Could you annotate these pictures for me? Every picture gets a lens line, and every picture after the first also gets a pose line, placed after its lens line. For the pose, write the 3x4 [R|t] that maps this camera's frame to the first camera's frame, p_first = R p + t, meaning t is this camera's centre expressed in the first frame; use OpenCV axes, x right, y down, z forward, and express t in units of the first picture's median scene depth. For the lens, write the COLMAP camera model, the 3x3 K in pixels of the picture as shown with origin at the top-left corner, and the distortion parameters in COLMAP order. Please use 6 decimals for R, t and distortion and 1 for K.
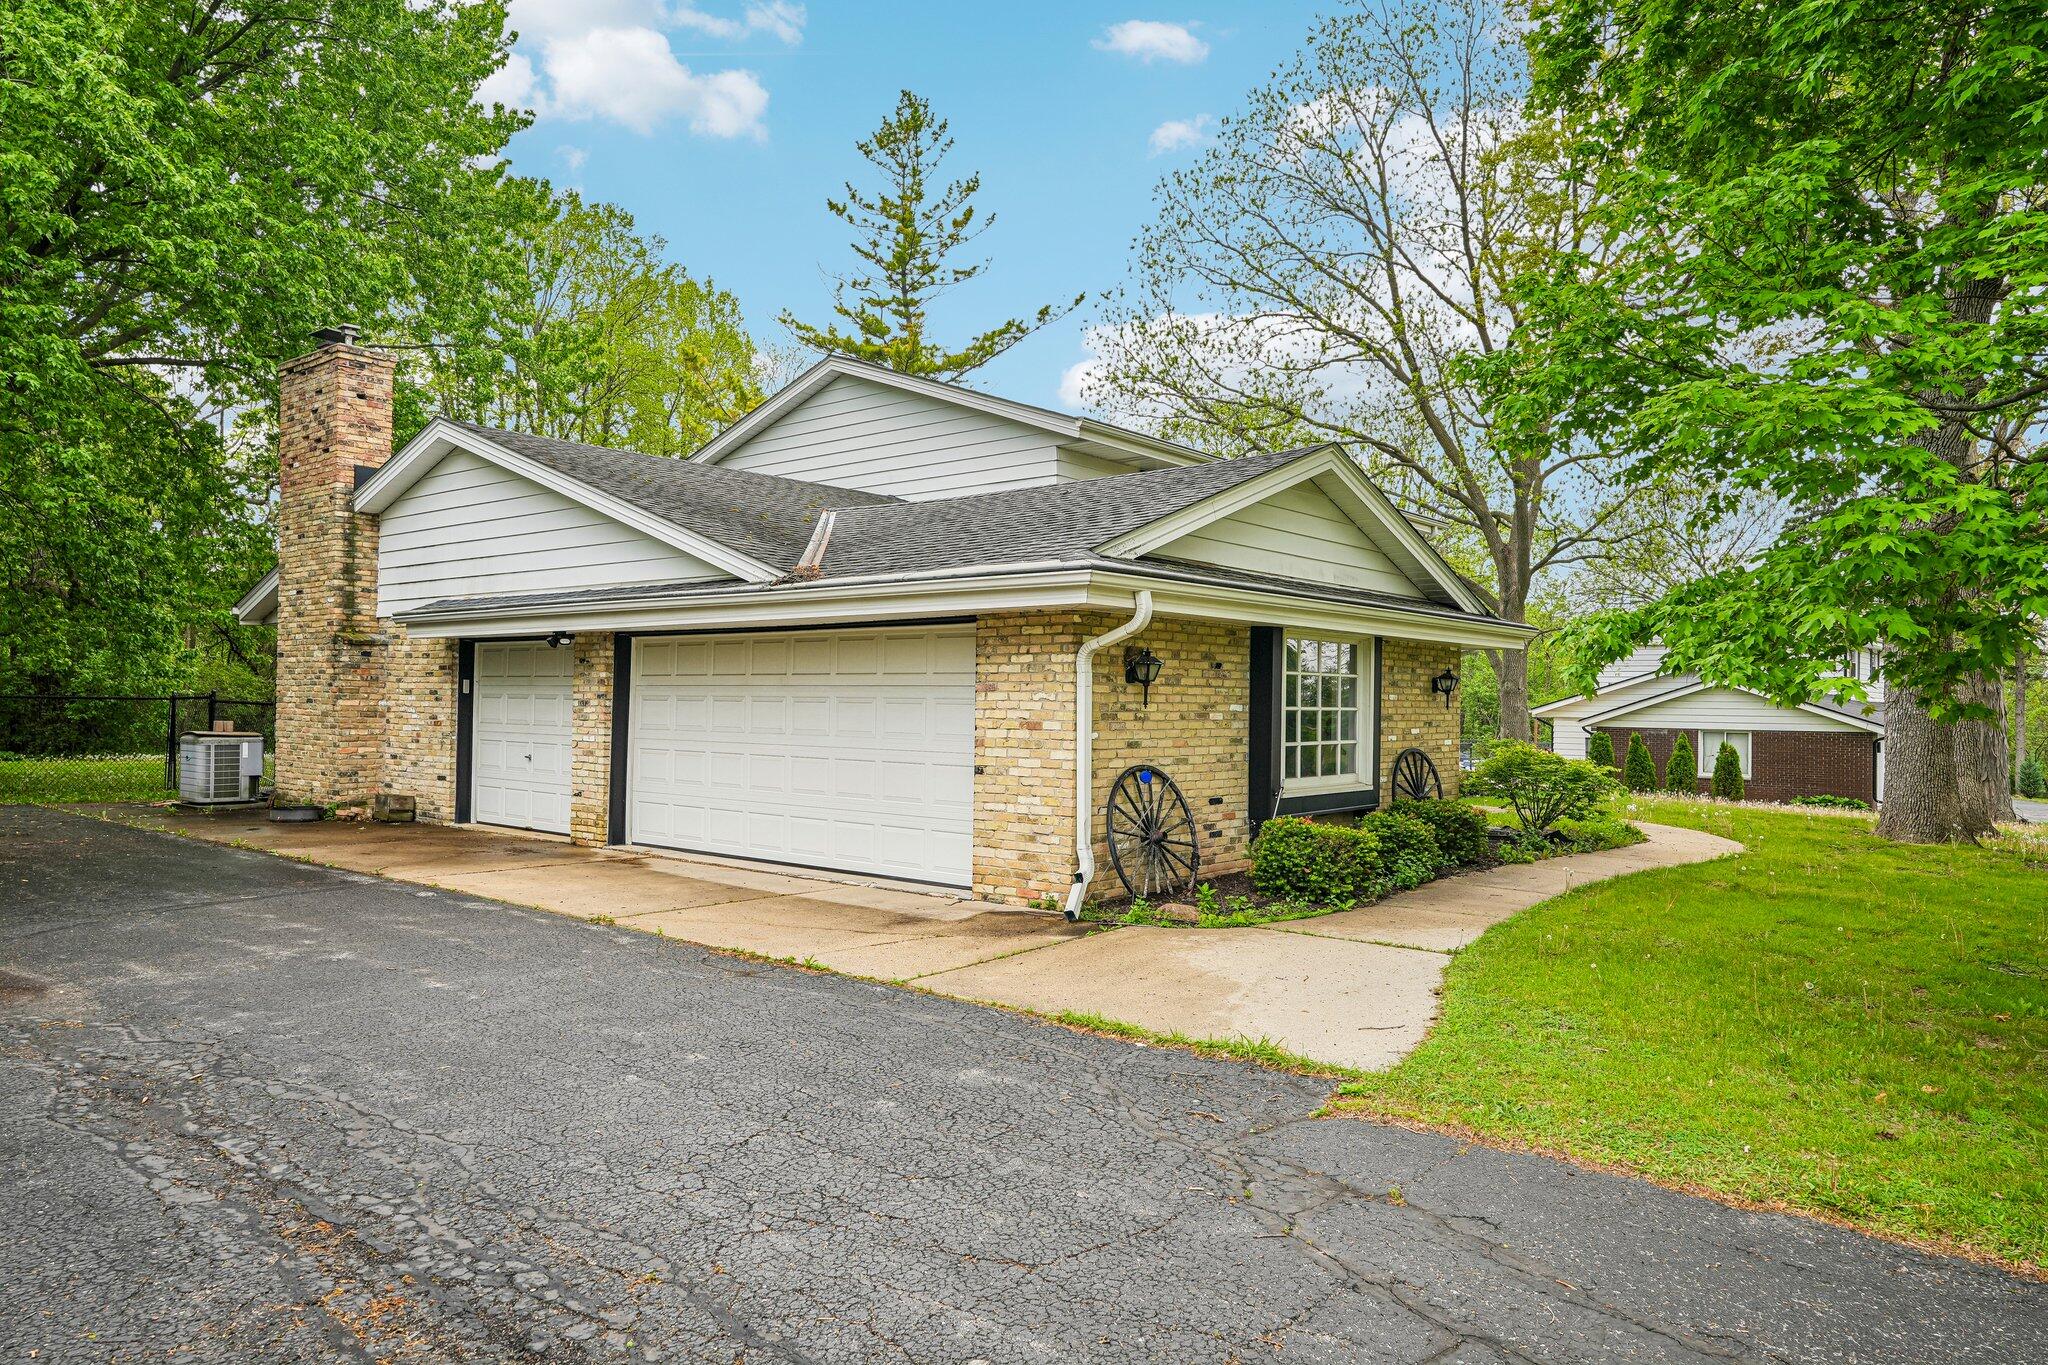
lens RADIAL K [[1350.8, 0, 1024.0], [0, 1350.8, 682.5], [0, 0, 1]] dist [-0.005772, 0.001011]
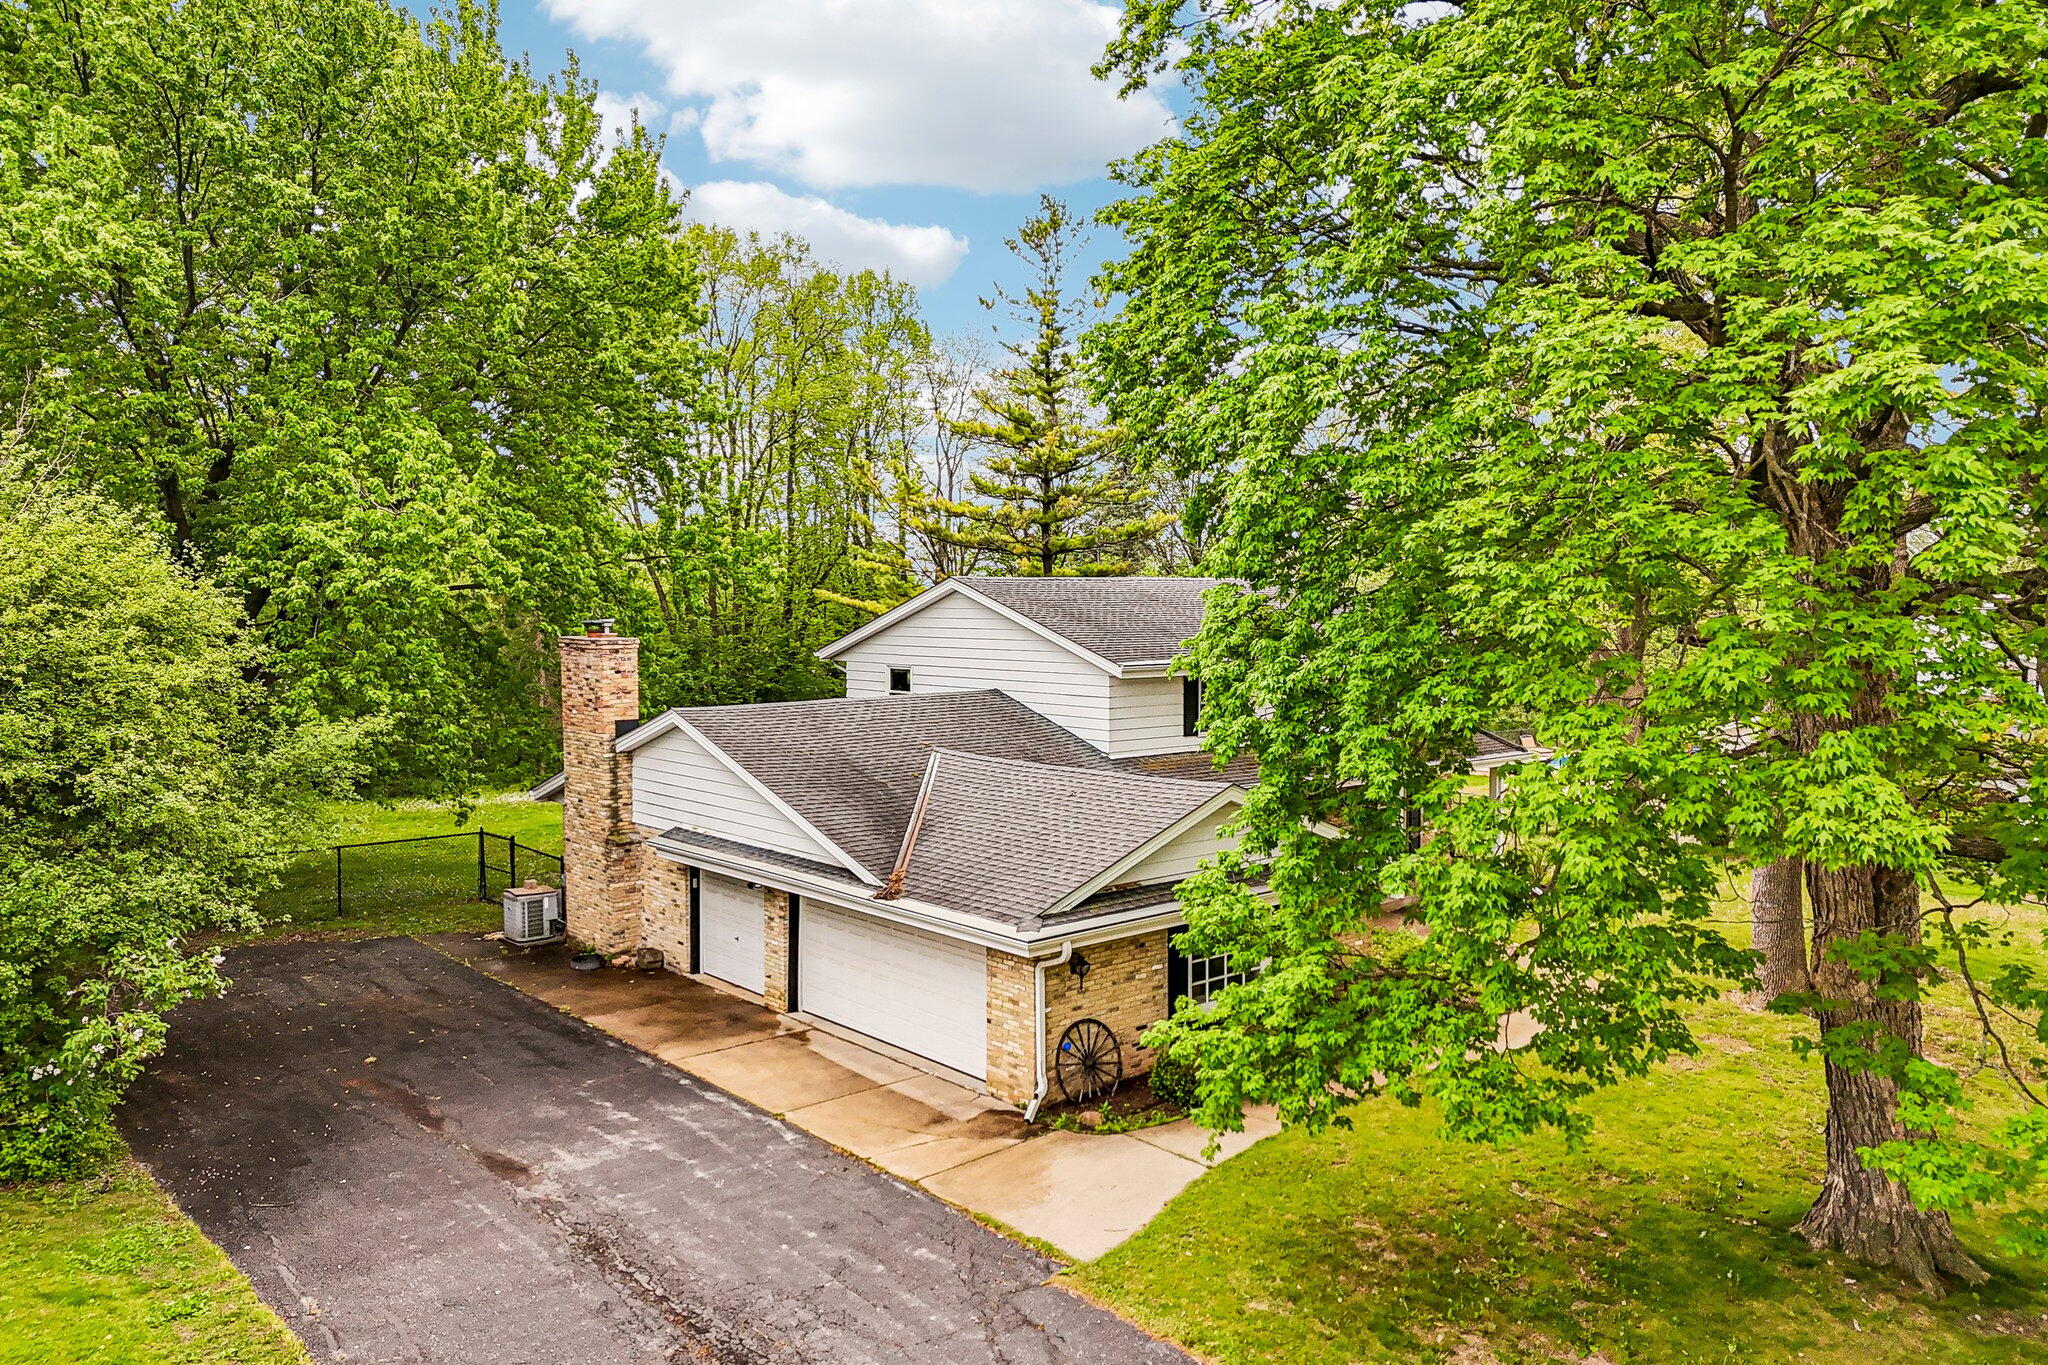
lens RADIAL K [[1508.6, 0, 1024.0], [0, 1508.6, 682.5], [0, 0, 1]] dist [0.110714, -0.123296]
pose [[0.987410, -0.005949, -0.158069, 0.210604], [0.017523, 0.997256, 0.071933, -0.332039], [0.157207, -0.073797, 0.984805, -0.575671]]
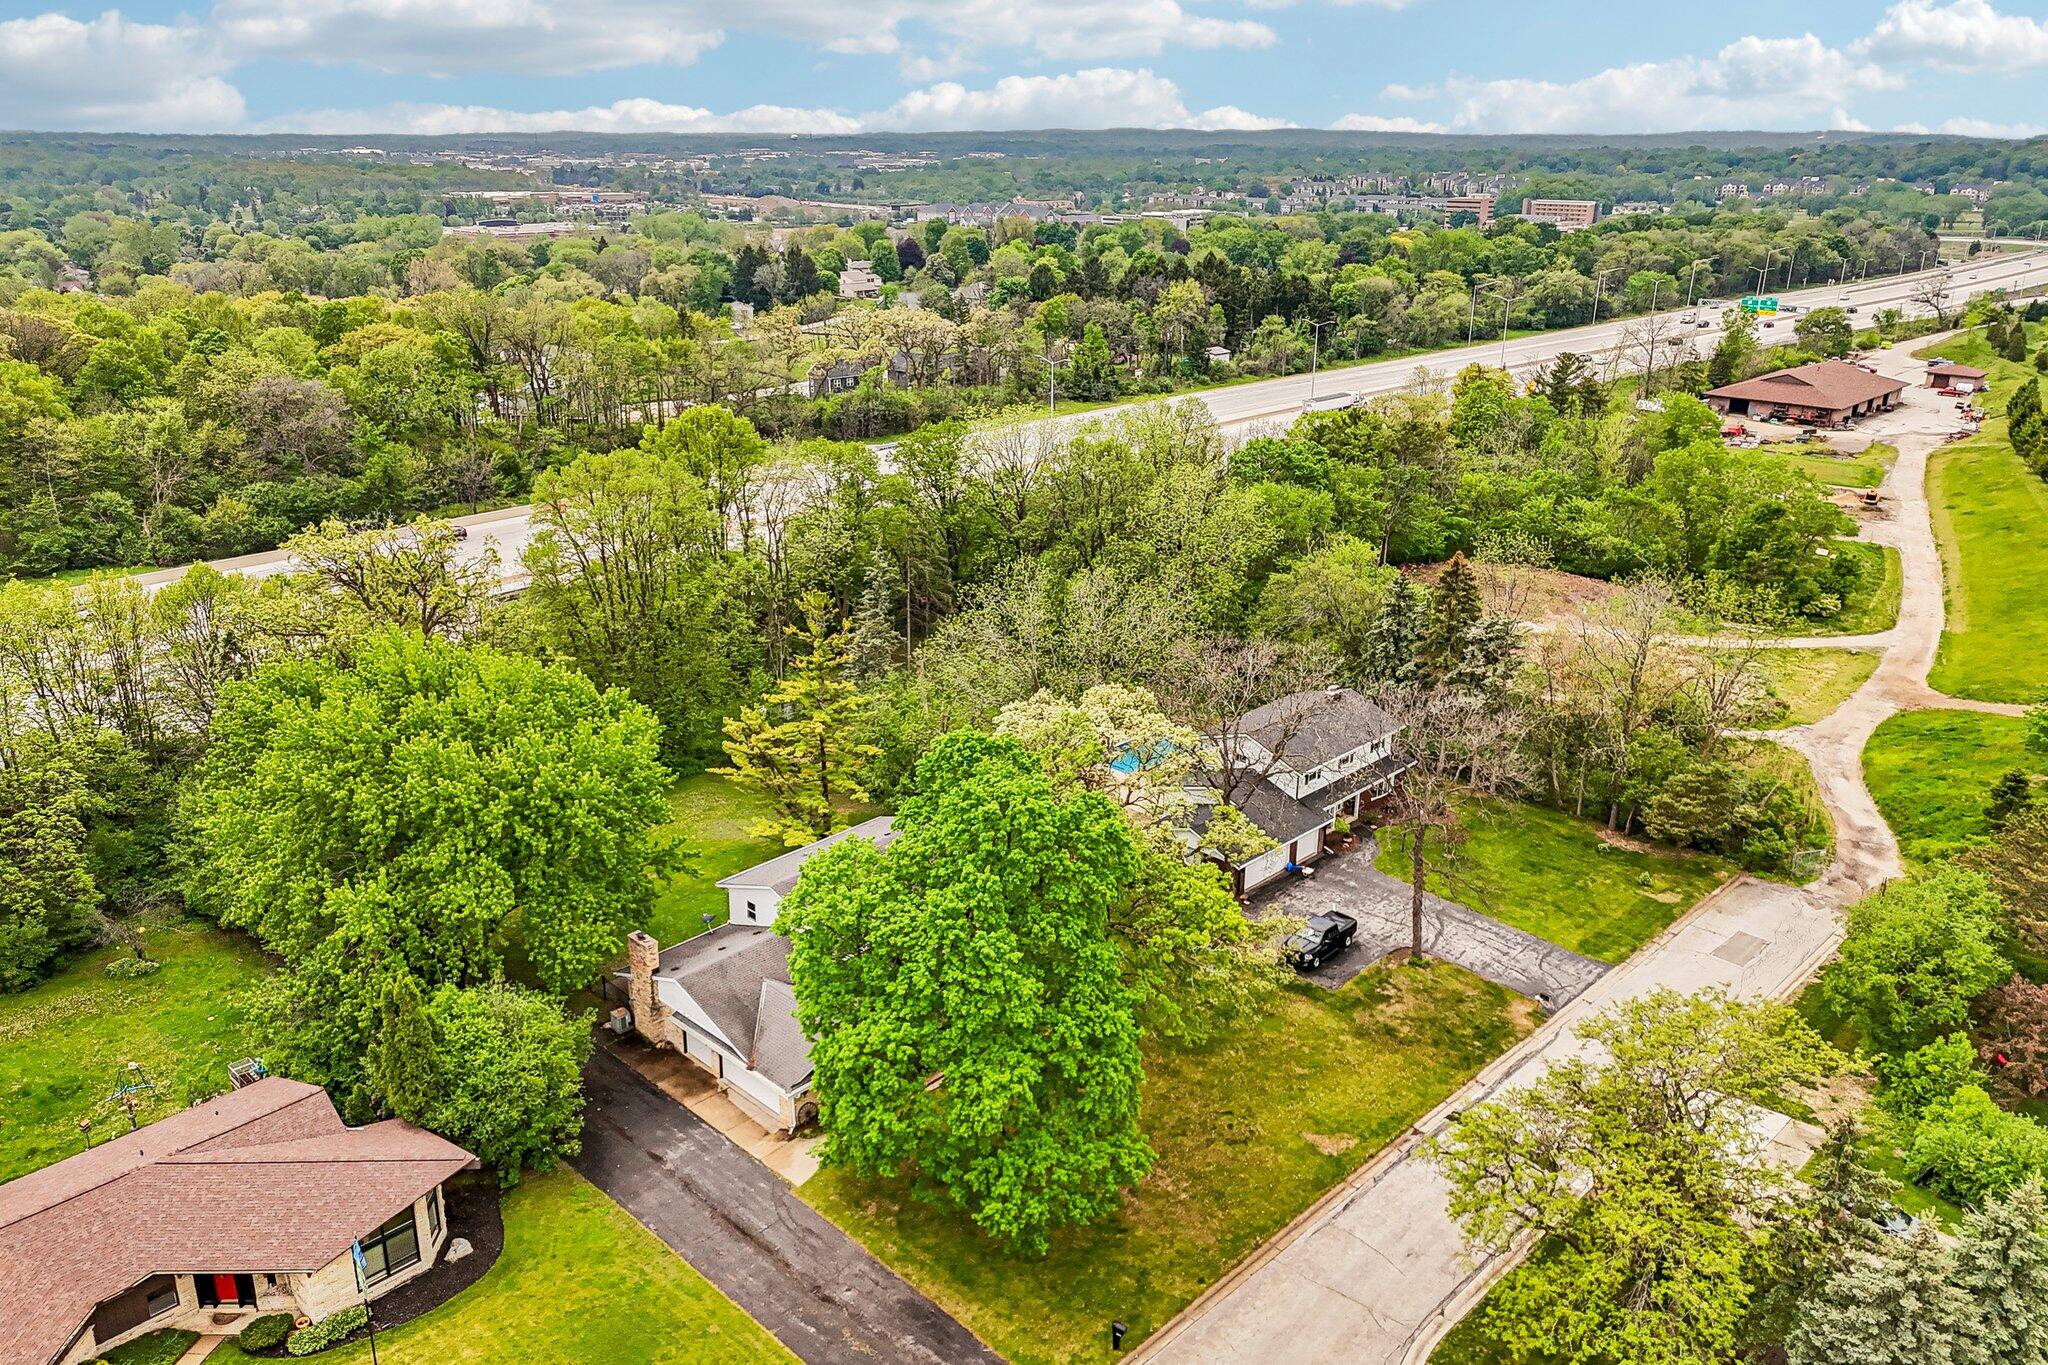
lens RADIAL K [[1508.6, 0, 1024.0], [0, 1508.6, 682.5], [0, 0, 1]] dist [0.110714, -0.123296]
pose [[0.997913, 0.019110, -0.061684, 0.991255], [0.003160, 0.939613, 0.342223, -2.775260], [0.064499, -0.341704, 0.937592, -3.247832]]
